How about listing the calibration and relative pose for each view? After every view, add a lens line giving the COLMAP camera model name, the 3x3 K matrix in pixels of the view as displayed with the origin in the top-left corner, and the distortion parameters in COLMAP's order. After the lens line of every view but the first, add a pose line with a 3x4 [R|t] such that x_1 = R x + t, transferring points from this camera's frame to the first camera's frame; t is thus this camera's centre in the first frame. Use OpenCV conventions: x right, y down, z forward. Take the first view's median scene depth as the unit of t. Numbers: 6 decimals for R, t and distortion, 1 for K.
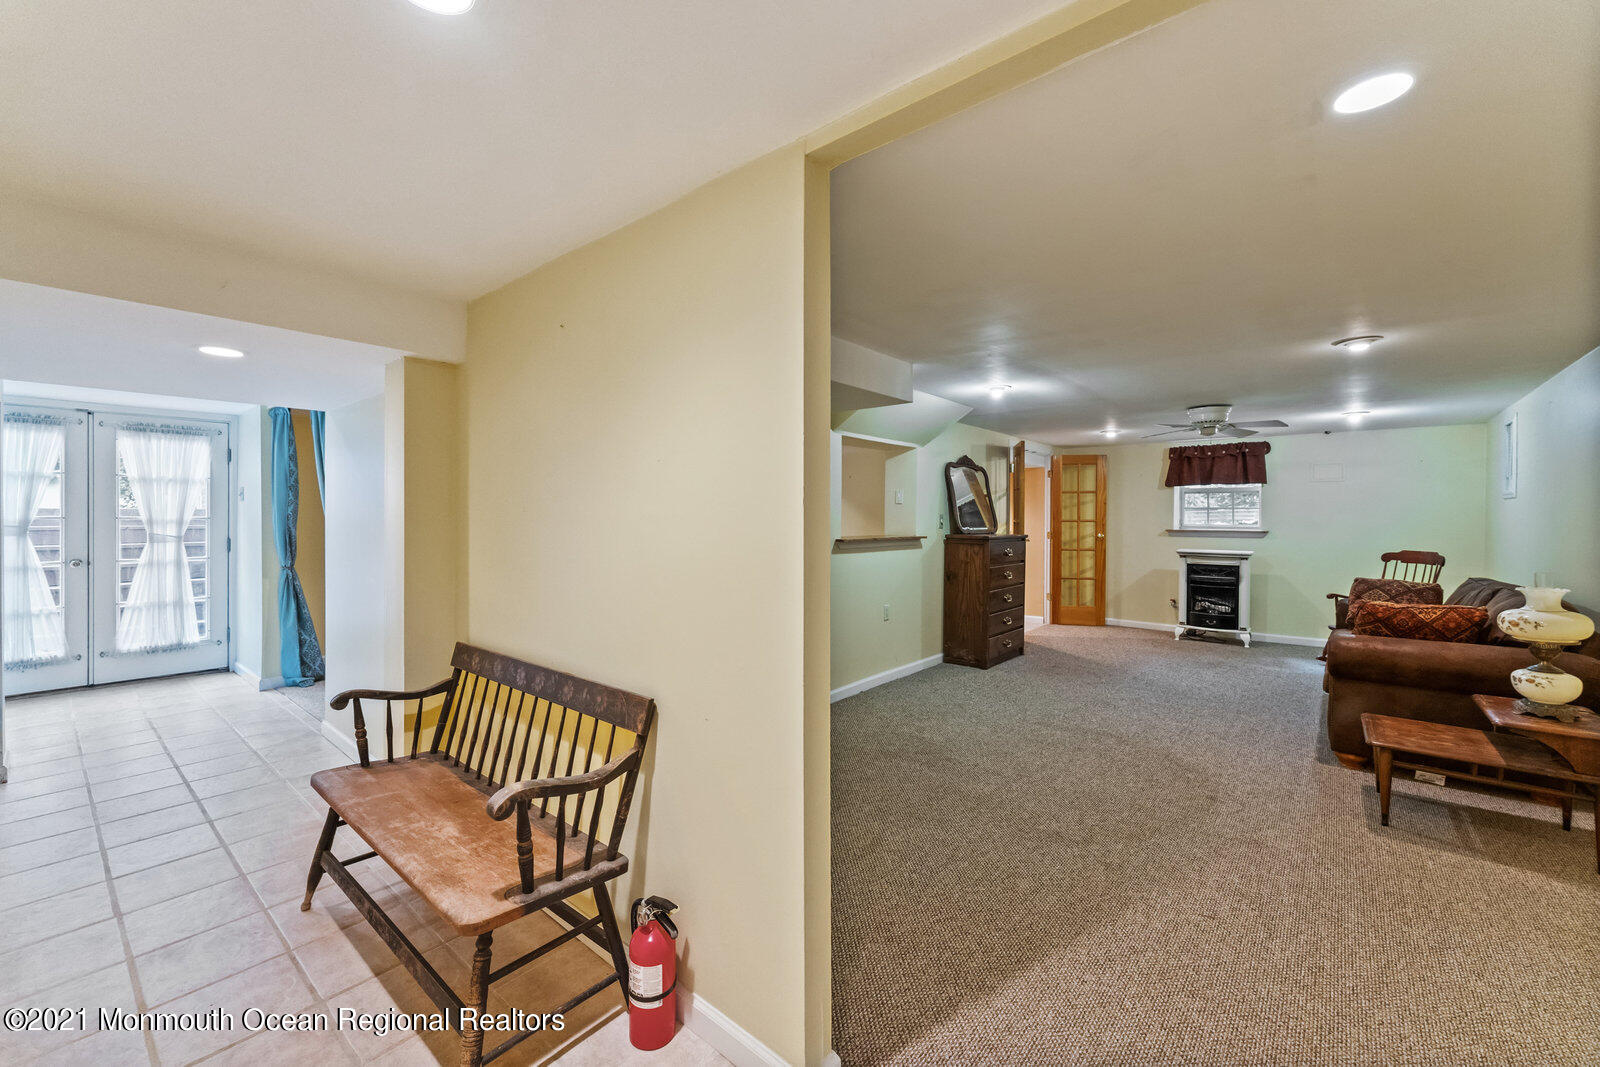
lens RADIAL K [[650.9, 0, 804.7], [0, 650.9, 522.0], [0, 0, 1]] dist [0.004369, 0.000176]
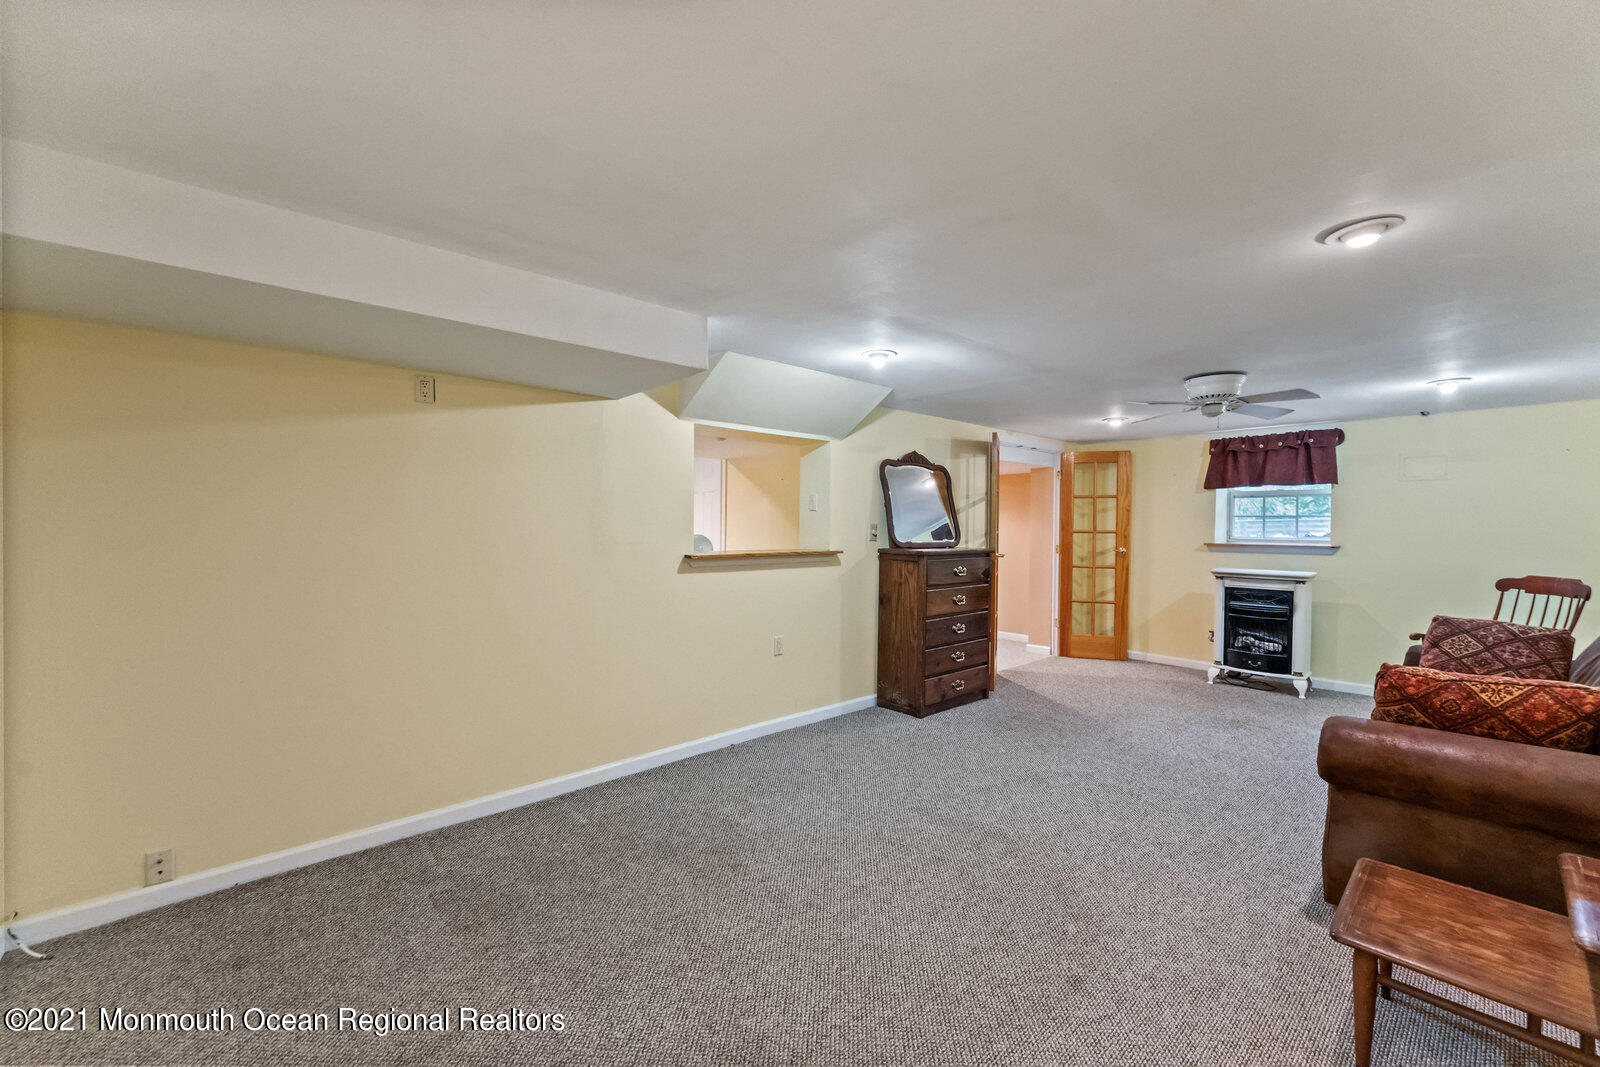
lens RADIAL K [[650.9, 0, 795.0], [0, 650.9, 539.3], [0, 0, 1]] dist [0.004369, 0.000176]
pose [[0.989060, 0.004587, -0.147441, 0.228335], [-0.002744, 0.999916, 0.012705, -0.002432], [0.147487, -0.012161, 0.988989, 0.179106]]
